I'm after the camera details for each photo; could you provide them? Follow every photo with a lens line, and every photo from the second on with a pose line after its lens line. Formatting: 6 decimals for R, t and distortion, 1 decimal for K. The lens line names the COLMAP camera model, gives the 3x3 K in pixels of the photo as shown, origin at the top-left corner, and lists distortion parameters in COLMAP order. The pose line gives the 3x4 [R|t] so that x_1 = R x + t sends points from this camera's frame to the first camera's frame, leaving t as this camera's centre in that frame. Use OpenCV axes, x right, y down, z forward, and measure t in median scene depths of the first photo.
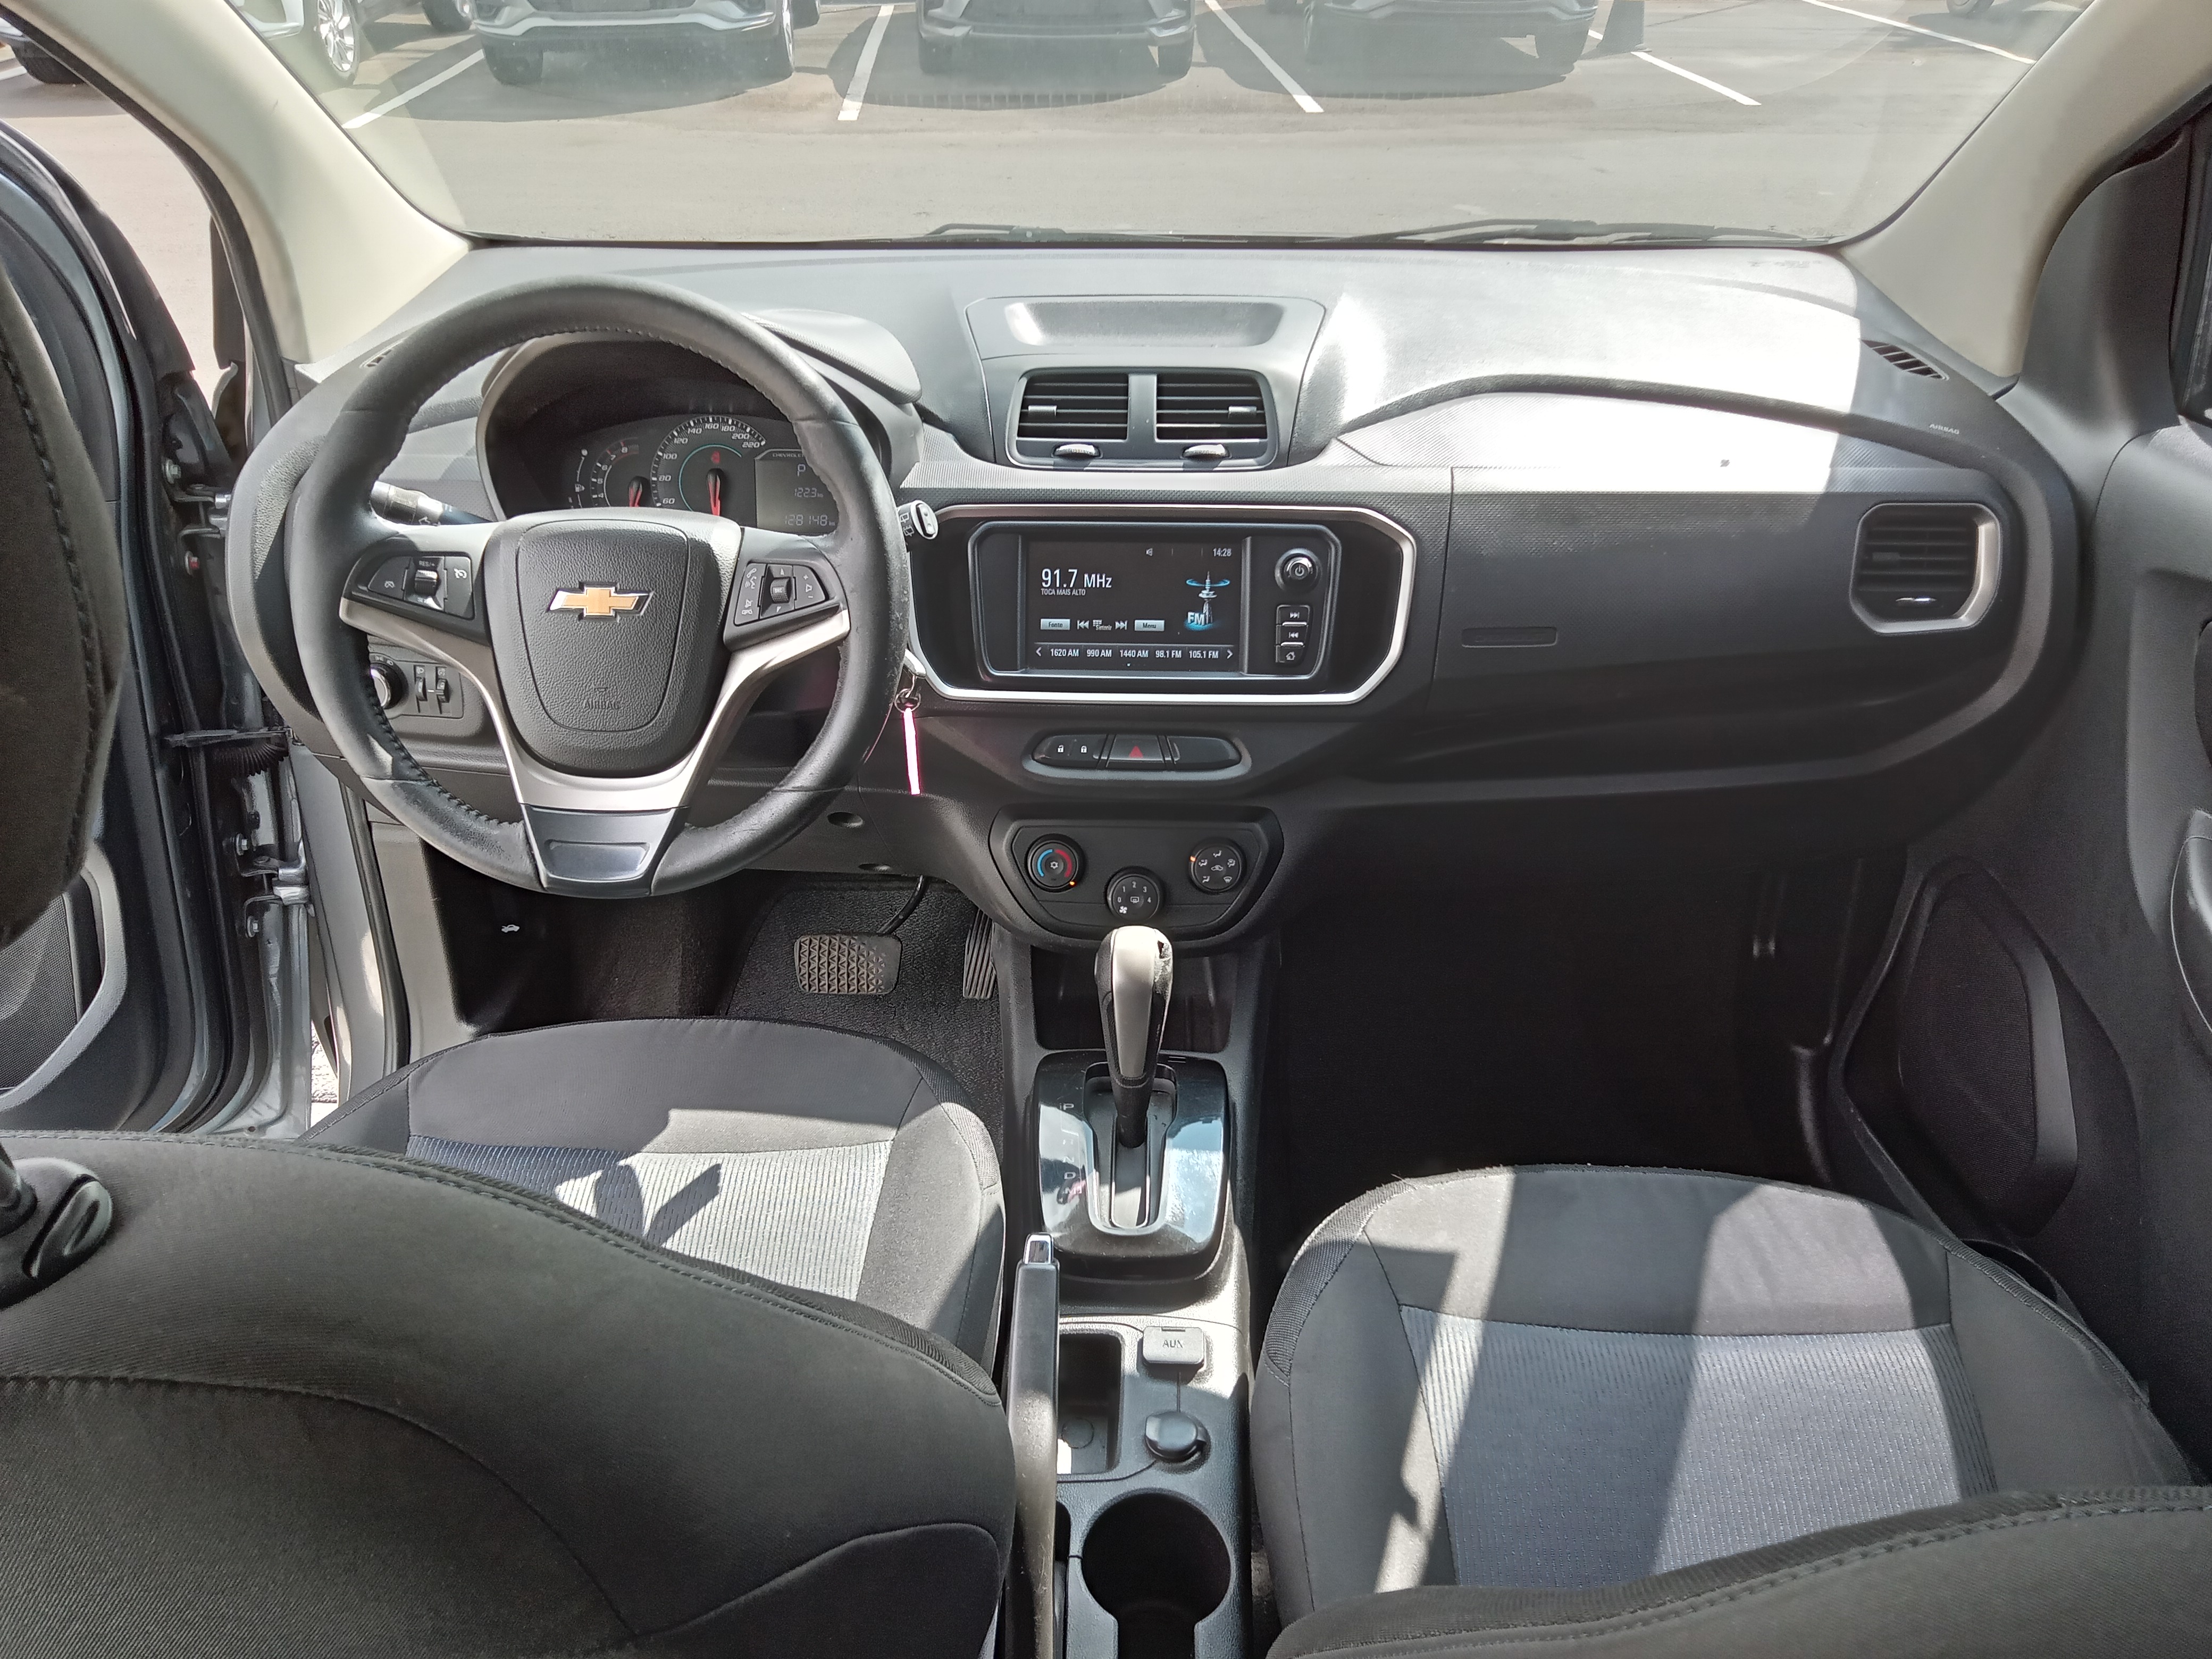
lens RADIAL K [[1641.5, 0, 1115.8], [0, 1641.5, 822.0], [0, 0, 1]] dist [0.009358, 0.002334]
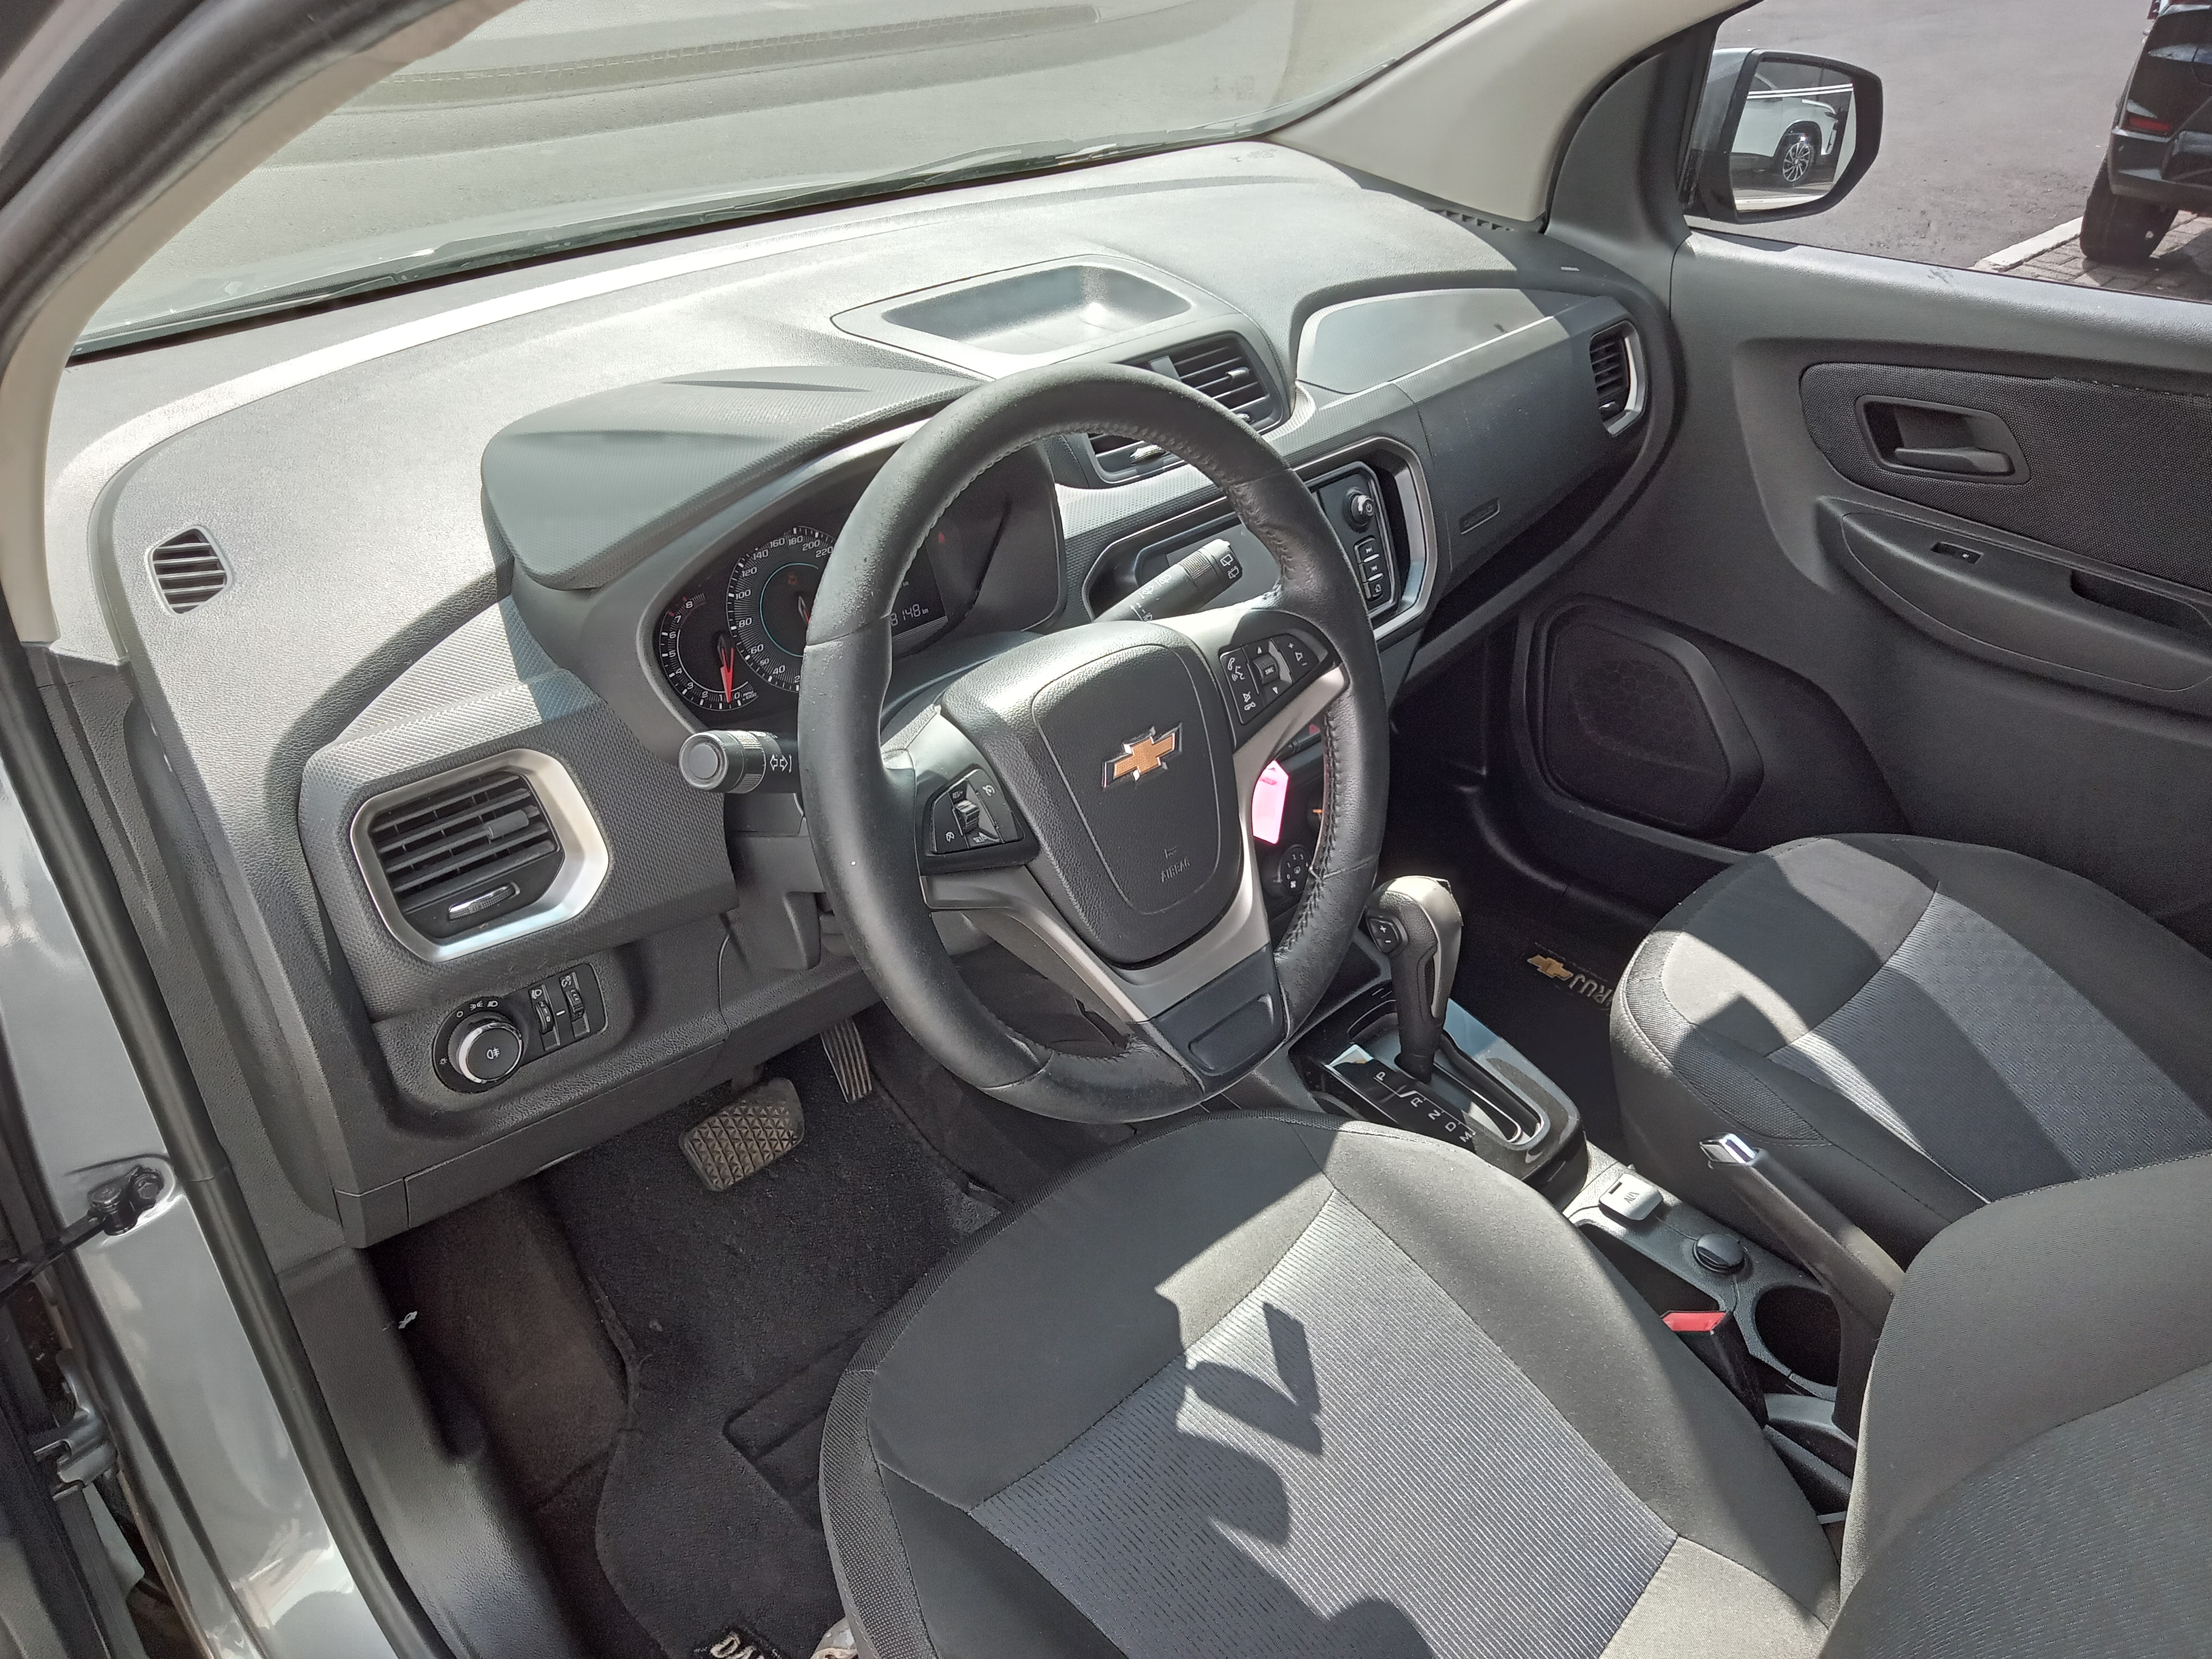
lens RADIAL K [[1641.5, 0, 1112.1], [0, 1641.5, 835.2], [0, 0, 1]] dist [0.009358, 0.002334]
pose [[0.665641, -0.395311, 0.632970, -0.746348], [0.346792, 0.914886, 0.206685, -0.236327], [-0.660800, 0.081931, 0.746077, 0.345718]]
